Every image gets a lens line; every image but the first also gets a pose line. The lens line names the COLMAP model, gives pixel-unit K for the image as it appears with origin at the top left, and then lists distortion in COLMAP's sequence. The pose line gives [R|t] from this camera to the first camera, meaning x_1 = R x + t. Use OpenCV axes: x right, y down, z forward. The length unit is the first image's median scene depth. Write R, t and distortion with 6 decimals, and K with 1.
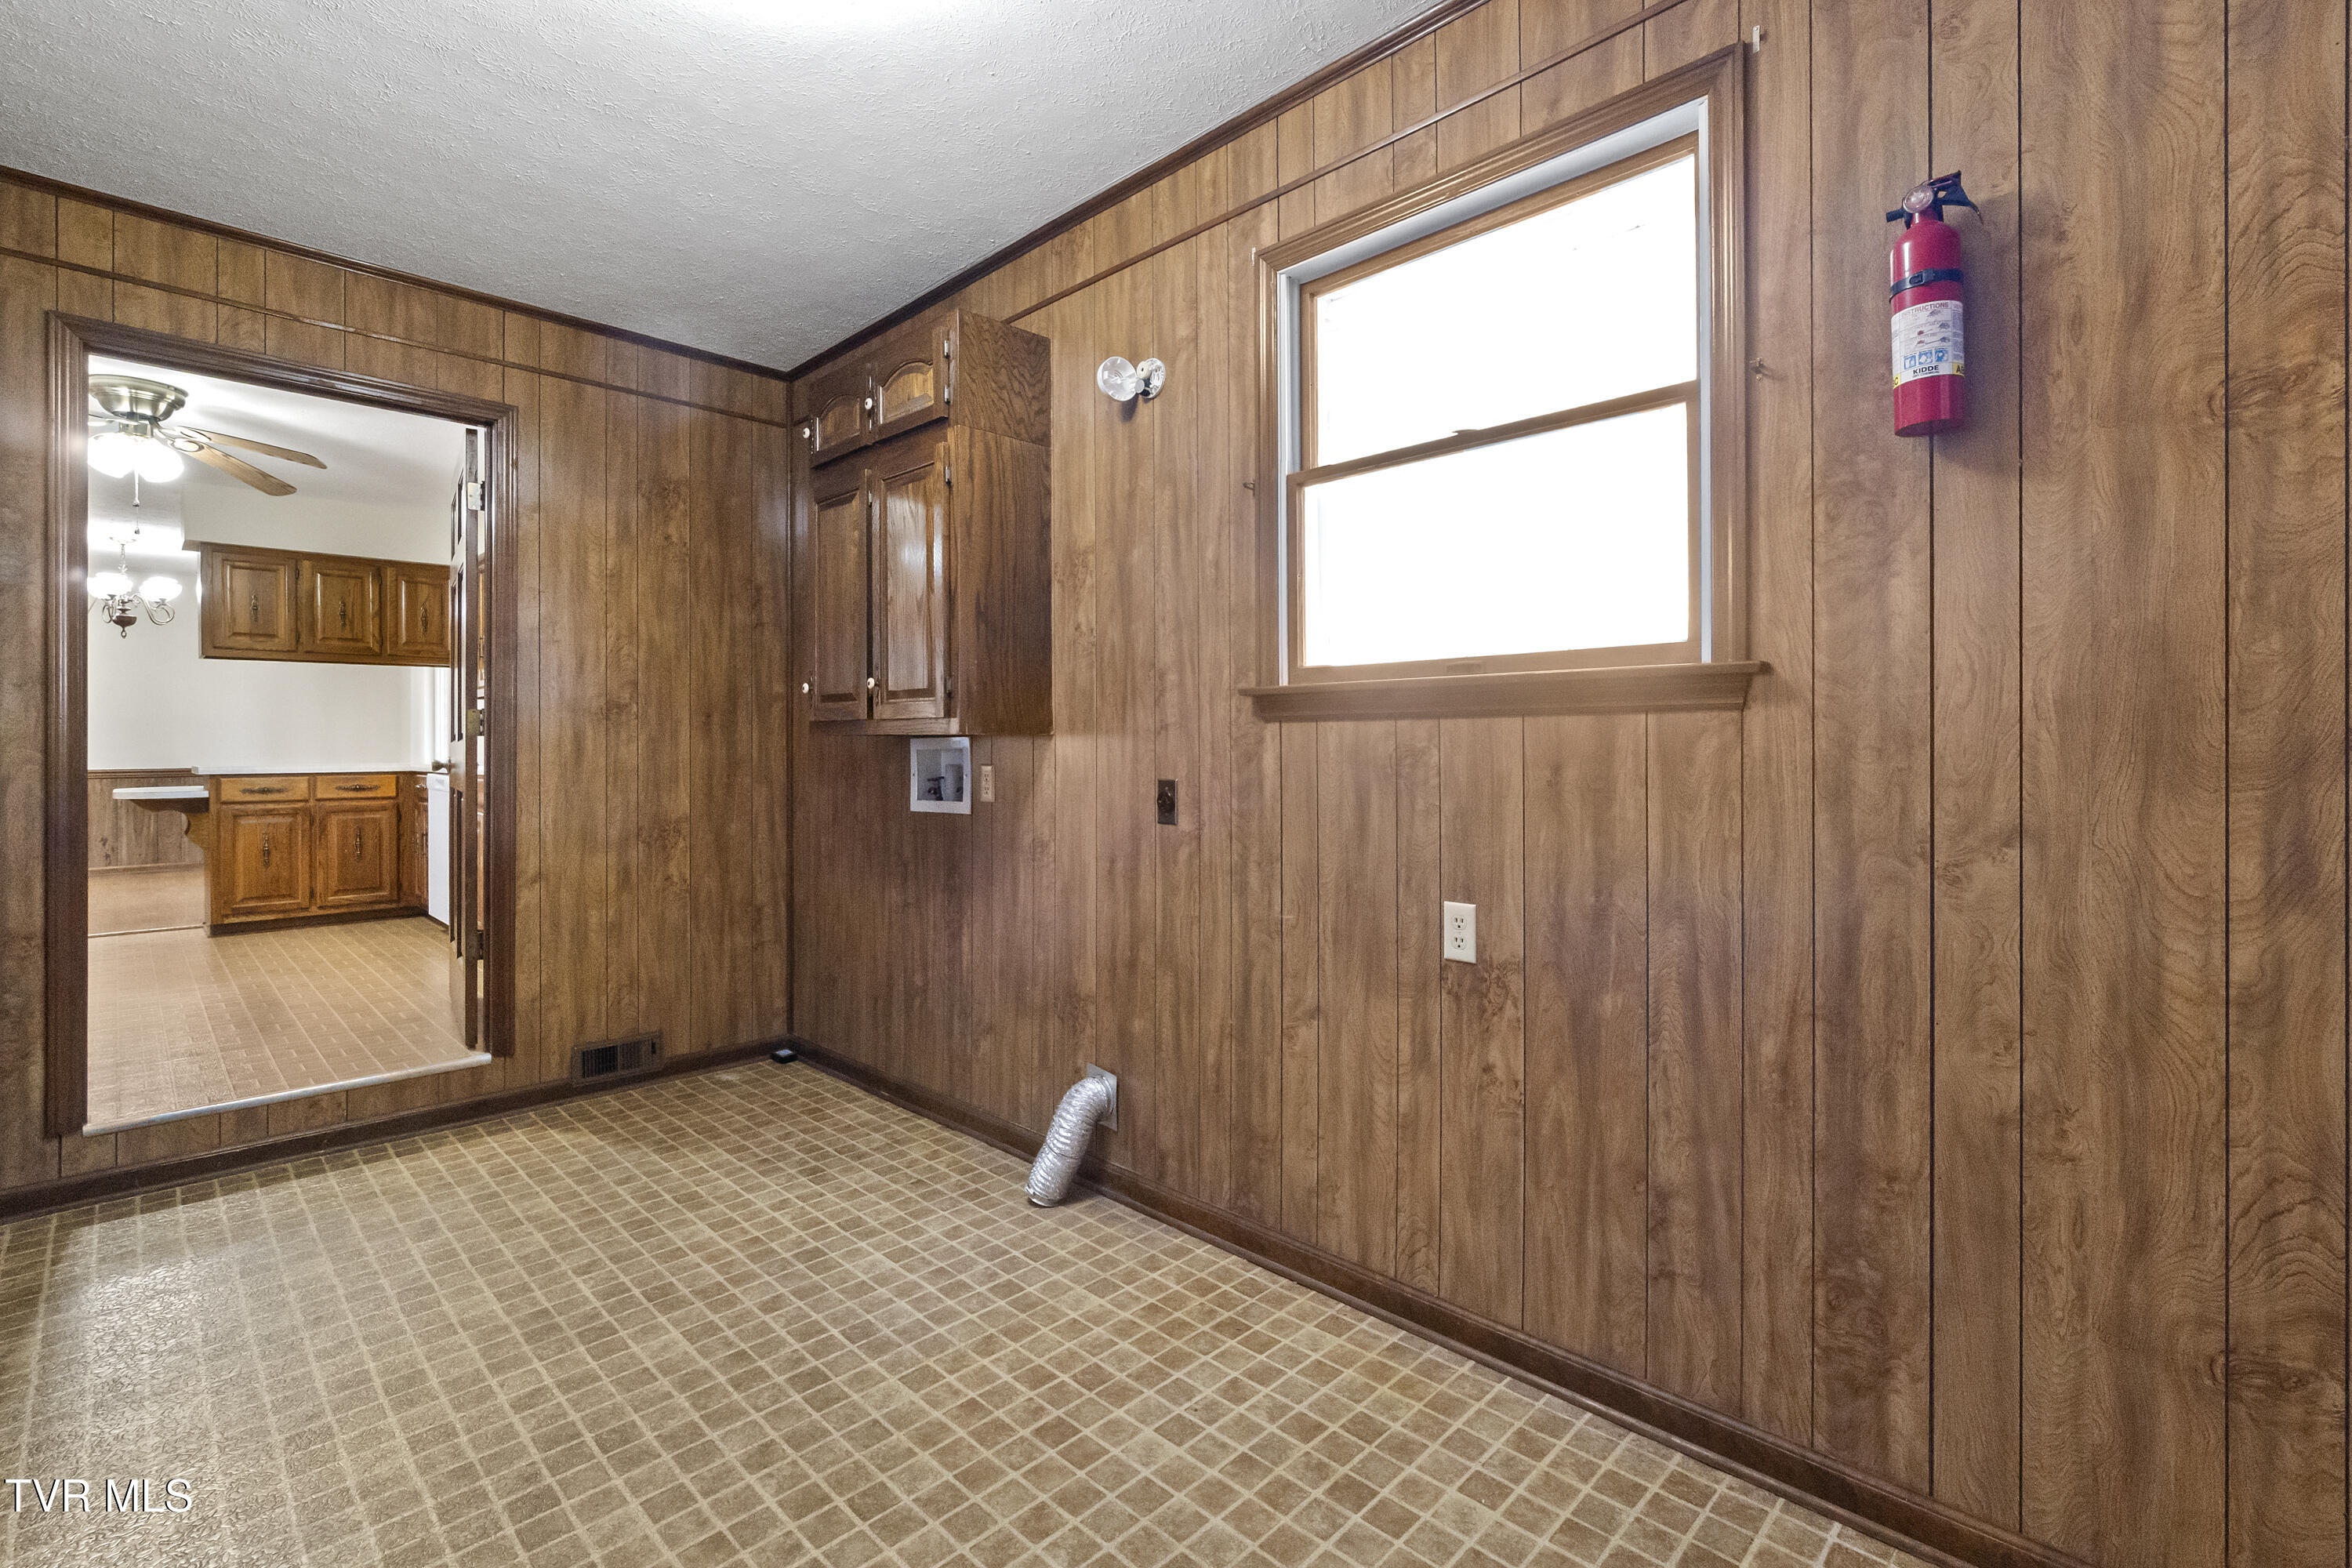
lens RADIAL K [[1040.7, 0, 1190.2], [0, 1040.7, 744.0], [0, 0, 1]] dist [-0.001250, 0.000031]
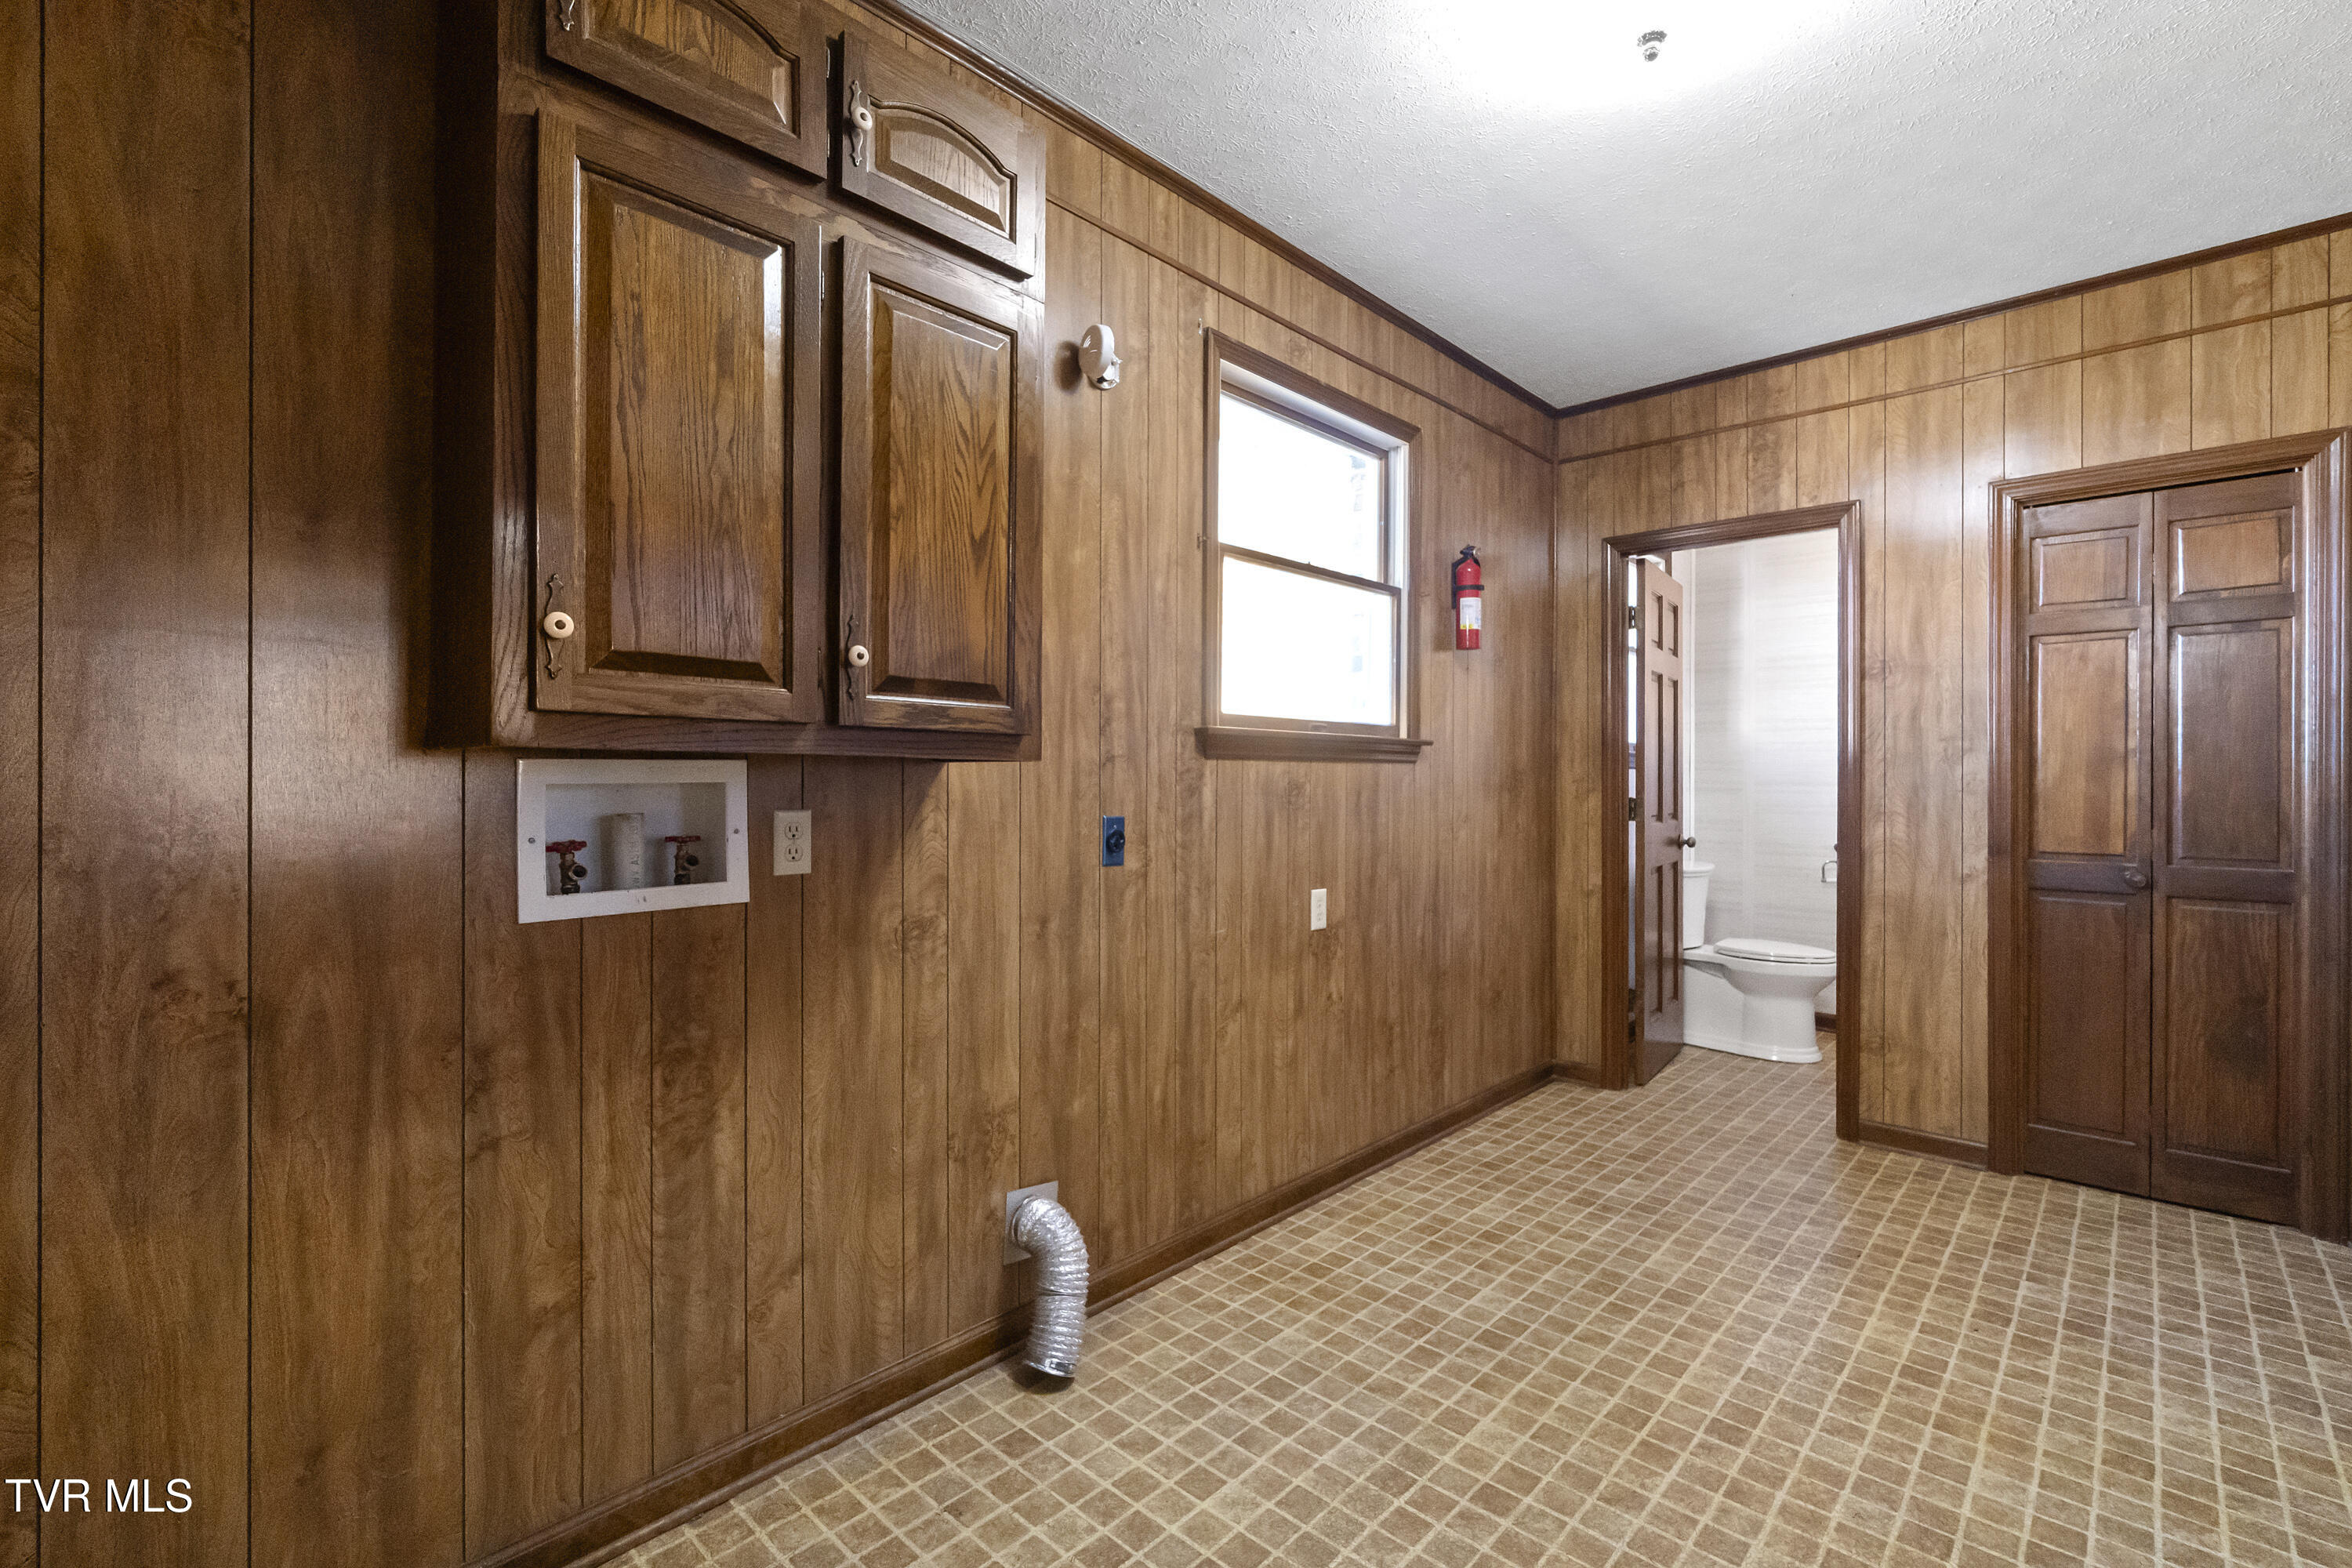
lens RADIAL K [[1020.1, 0, 1171.5], [0, 1020.1, 778.9], [0, 0, 1]] dist [-0.003440, -0.000234]
pose [[0.003322, 0.005567, 0.999979, -1.025641], [-0.002092, 0.999982, -0.005560, 0.006583], [-0.999992, -0.002073, 0.003334, 1.059308]]
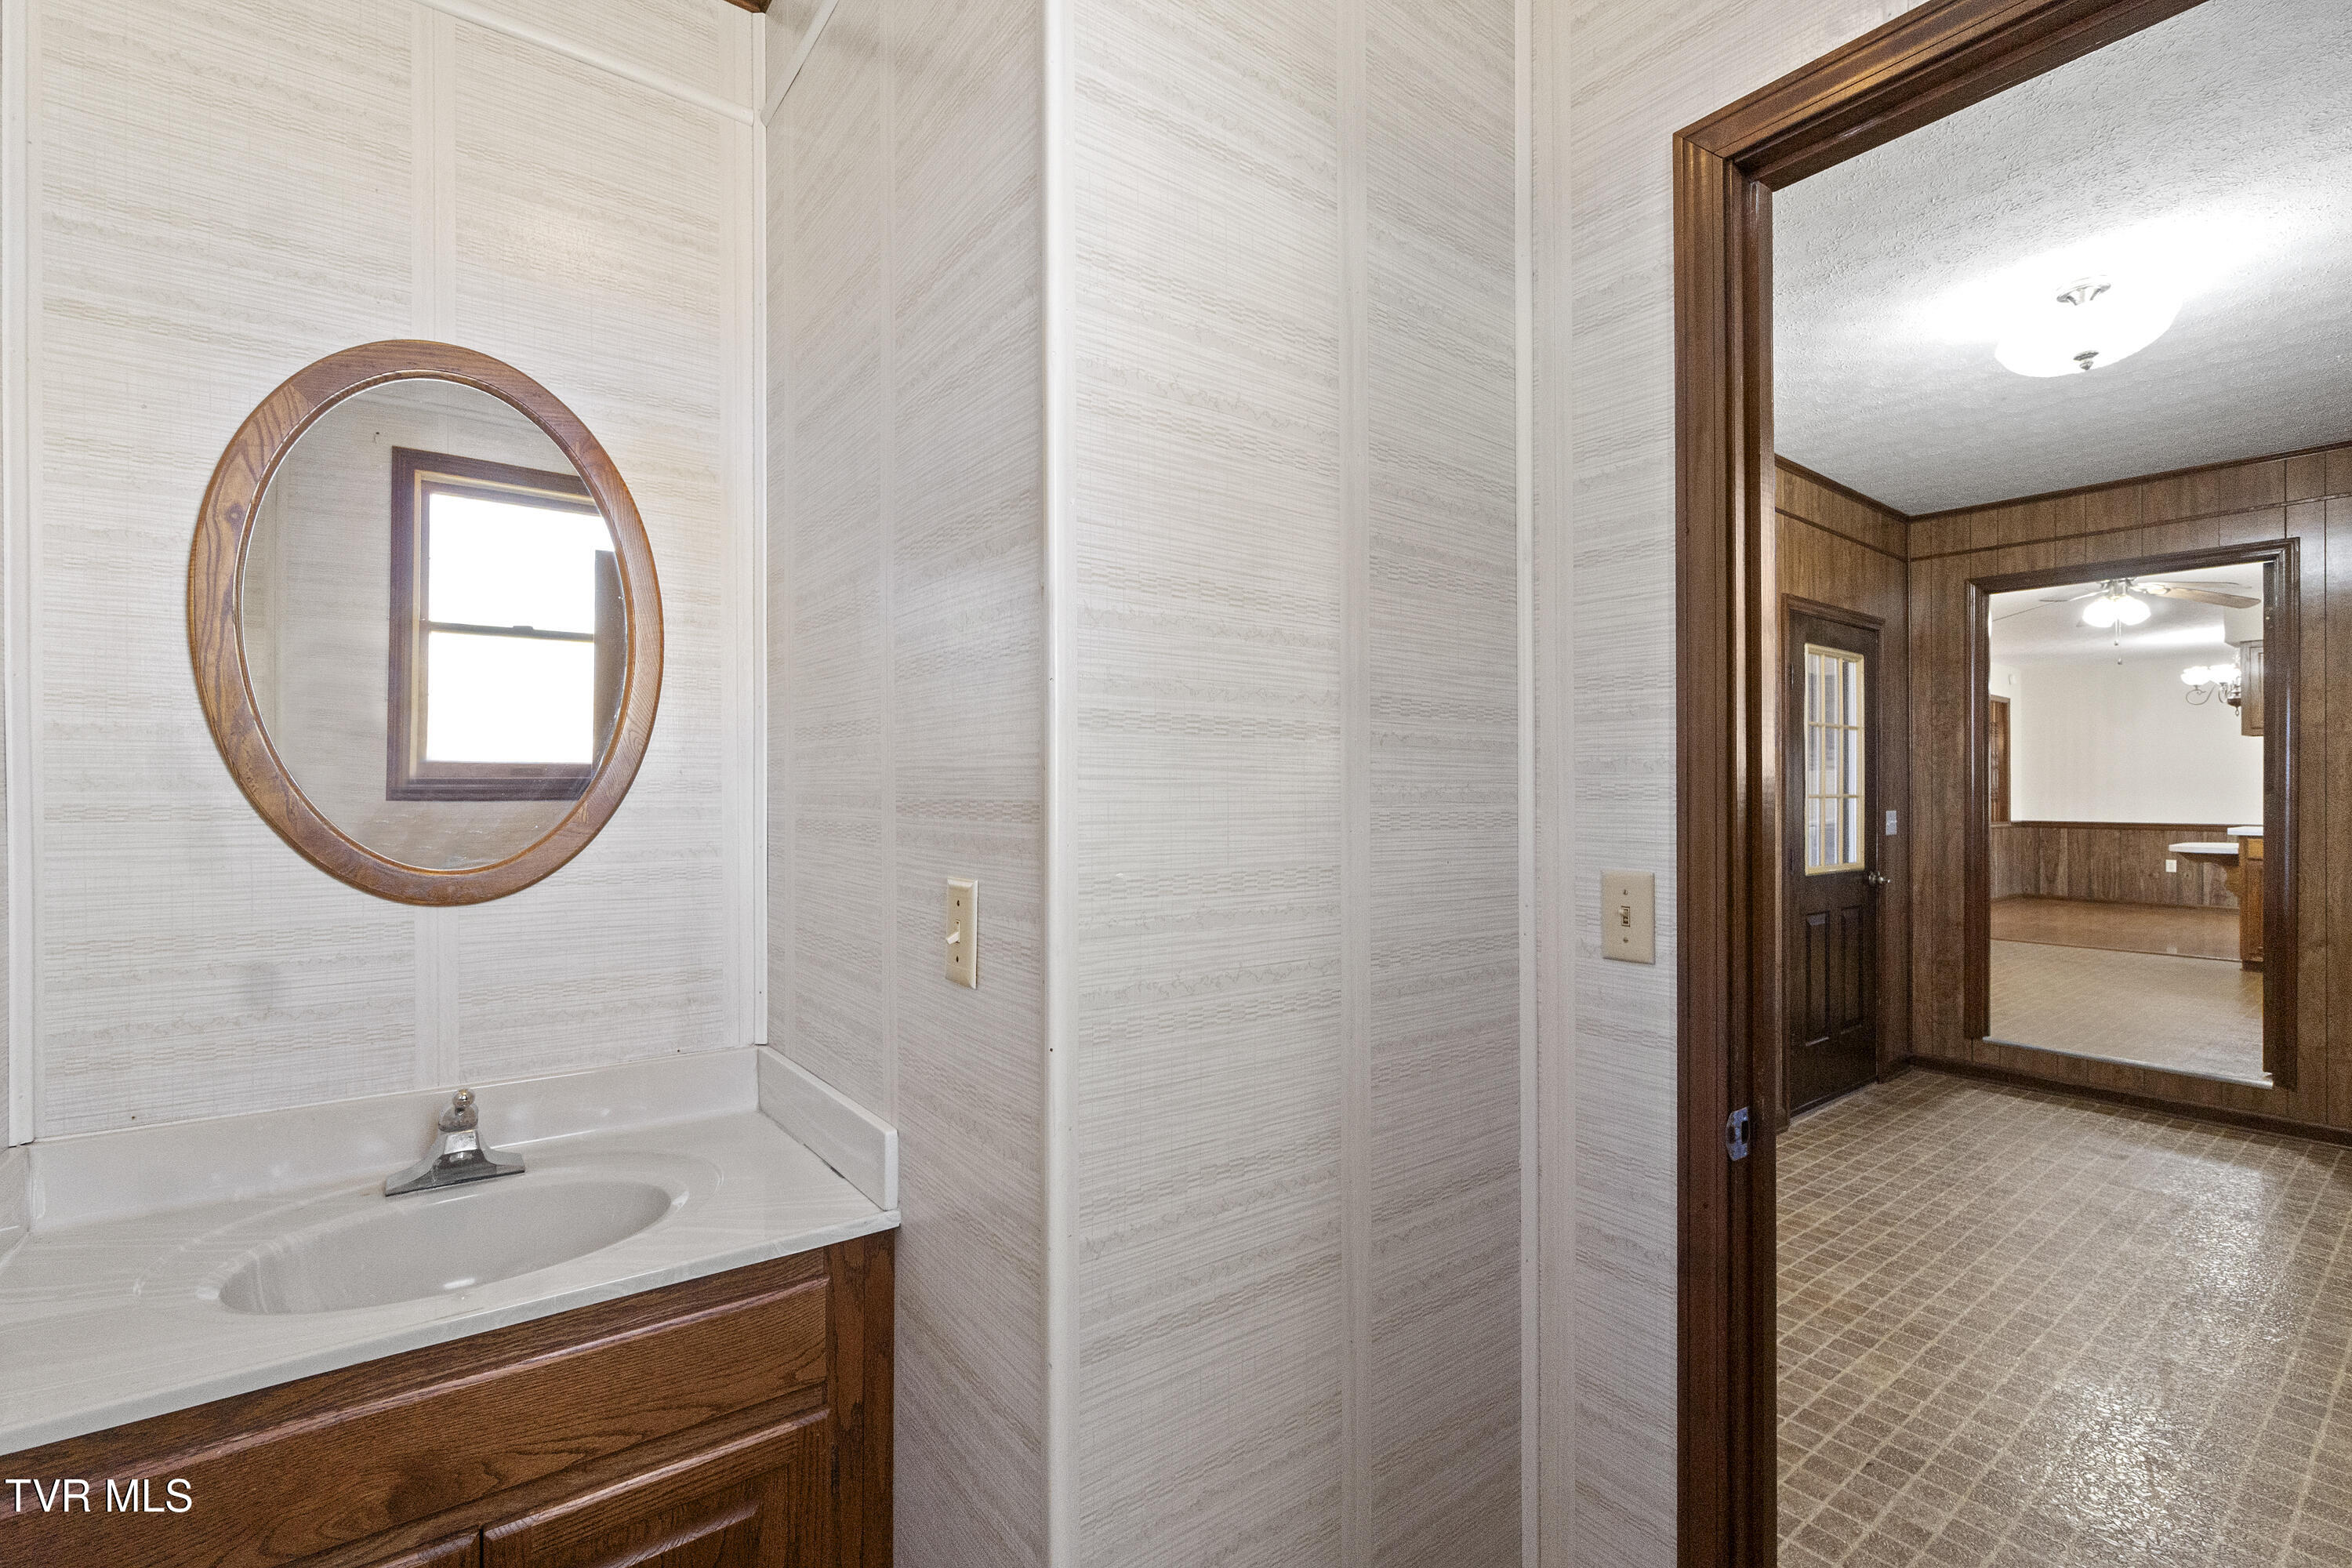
lens RADIAL K [[1036.7, 0, 1153.0], [0, 1036.7, 790.2], [0, 0, 1]] dist [-0.013655, 0.006592]
pose [[-0.156474, 0.002877, -0.987678, 0.970724], [0.001695, 0.999995, 0.002644, -0.061745], [0.987681, -0.001261, -0.156478, -0.127987]]
